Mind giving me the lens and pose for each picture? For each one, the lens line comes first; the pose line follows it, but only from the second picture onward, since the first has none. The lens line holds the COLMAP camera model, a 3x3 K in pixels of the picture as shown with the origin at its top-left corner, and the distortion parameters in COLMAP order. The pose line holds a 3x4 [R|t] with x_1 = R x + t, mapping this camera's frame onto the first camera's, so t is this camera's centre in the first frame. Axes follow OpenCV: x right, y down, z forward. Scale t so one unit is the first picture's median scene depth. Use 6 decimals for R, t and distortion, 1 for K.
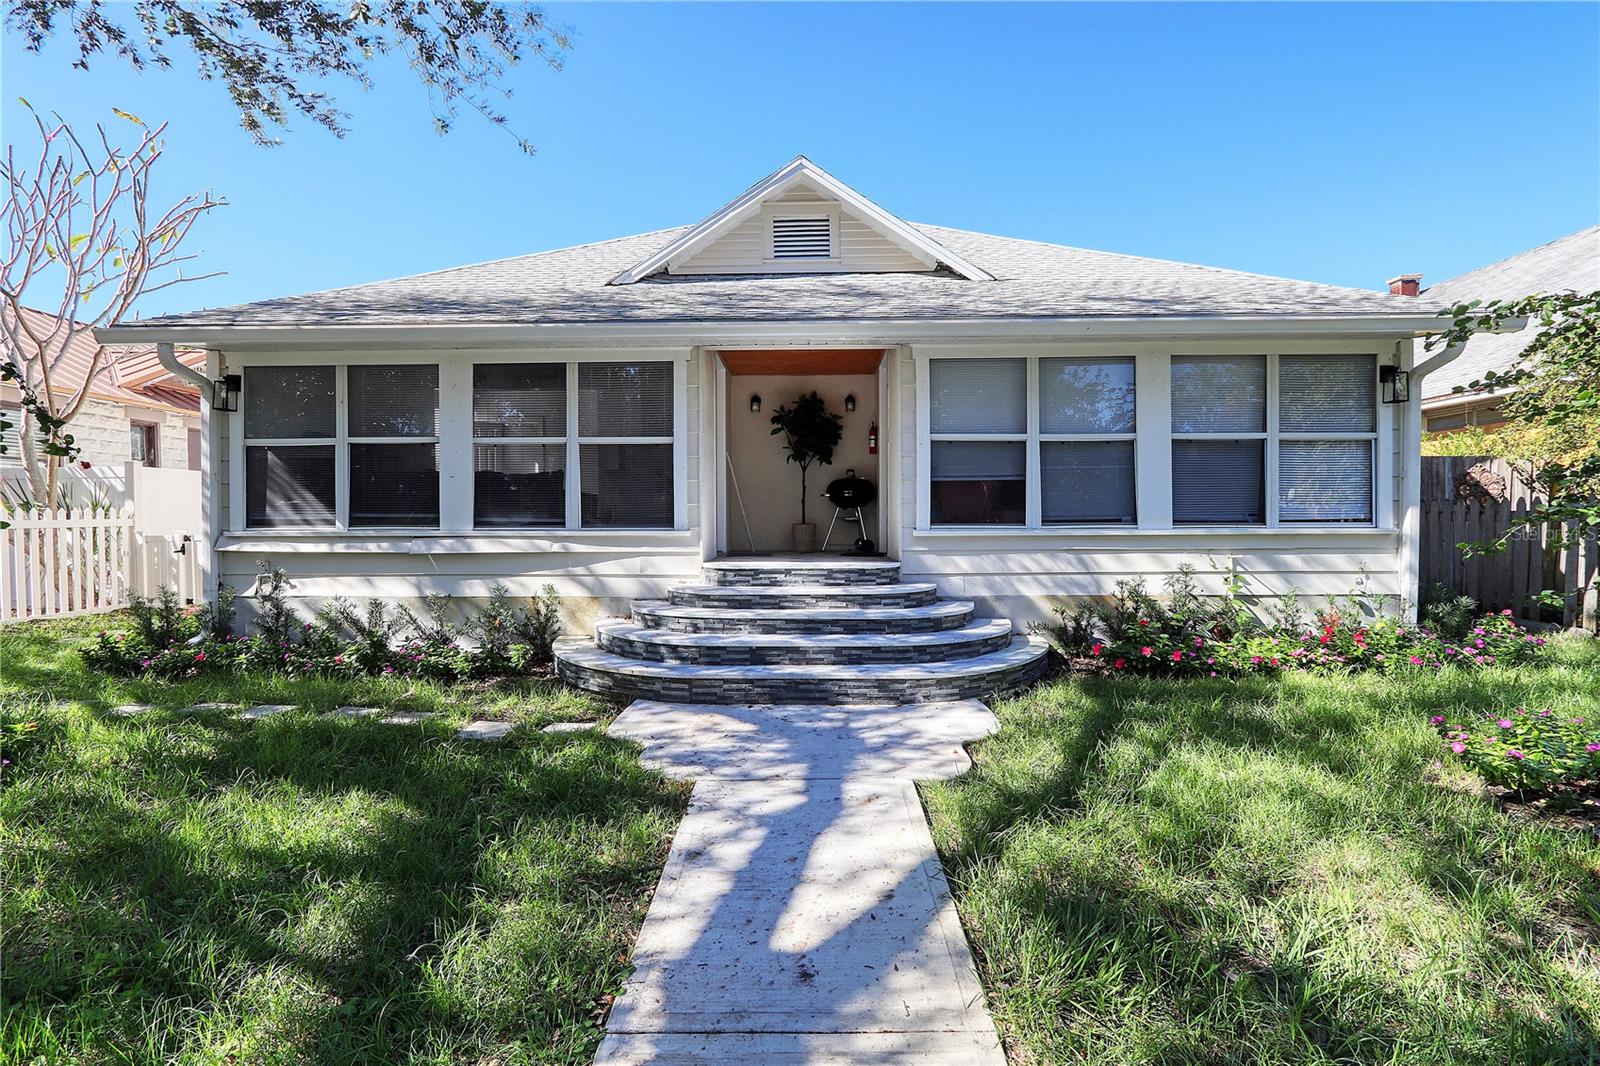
lens RADIAL K [[733.5, 0, 801.1], [0, 733.5, 530.6], [0, 0, 1]] dist [-0.009637, -0.000937]
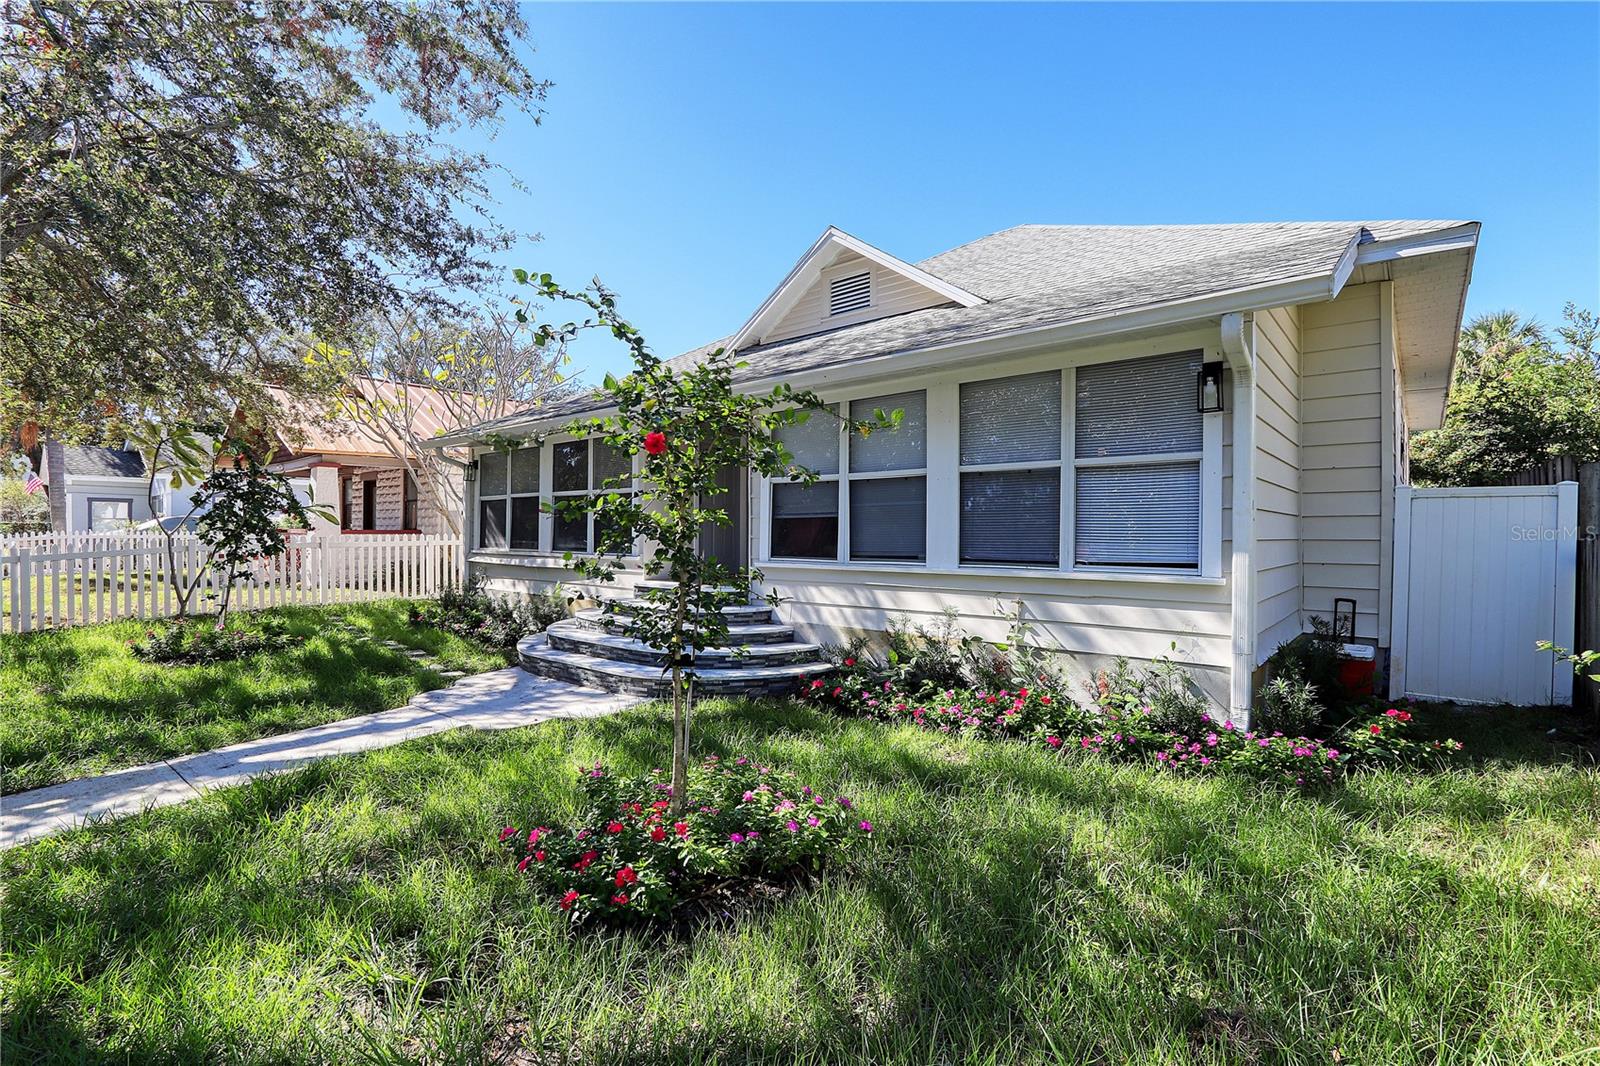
lens RADIAL K [[733.5, 0, 796.1], [0, 733.5, 533.5], [0, 0, 1]] dist [-0.009637, -0.000937]
pose [[0.772031, 0.006384, -0.635553, 0.935890], [-0.017777, 0.999775, -0.011551, -0.031822], [0.635336, 0.020216, 0.771971, 0.138973]]
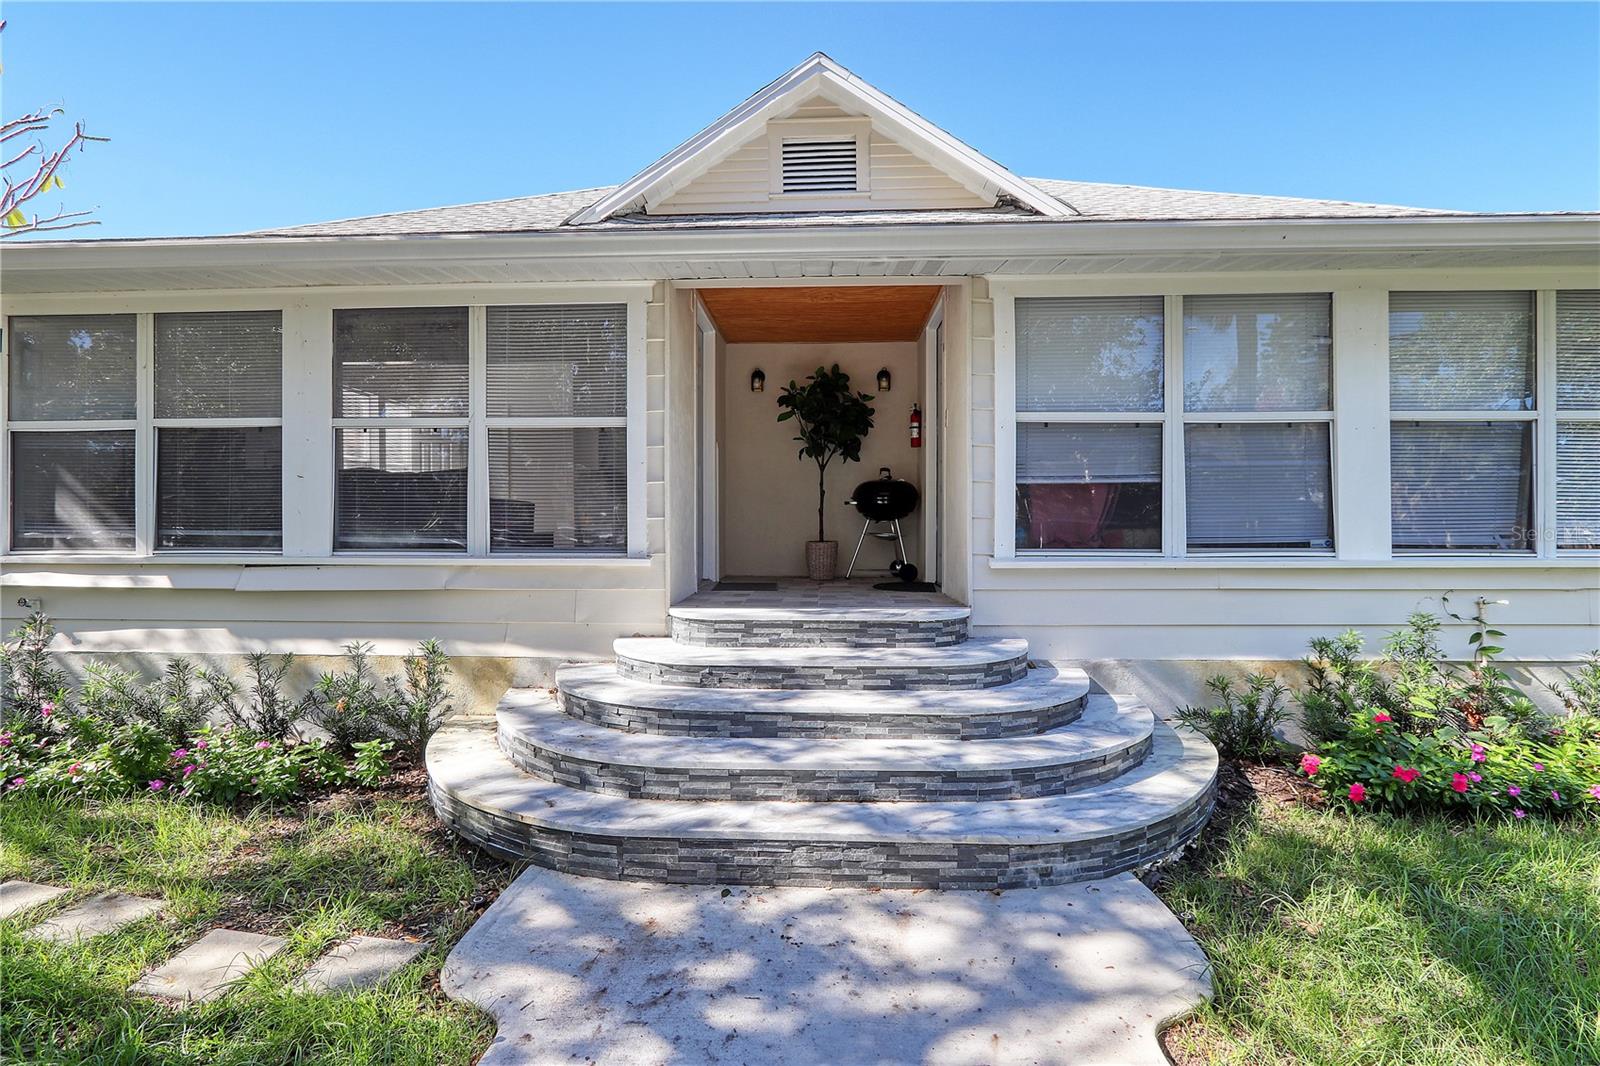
lens RADIAL K [[733.5, 0, 801.2], [0, 733.5, 529.8], [0, 0, 1]] dist [-0.009637, -0.000937]
pose [[0.999766, 0.002963, -0.021420, -0.001394], [-0.003064, 0.999984, -0.004692, -0.022827], [0.021405, 0.004756, 0.999760, 0.340043]]
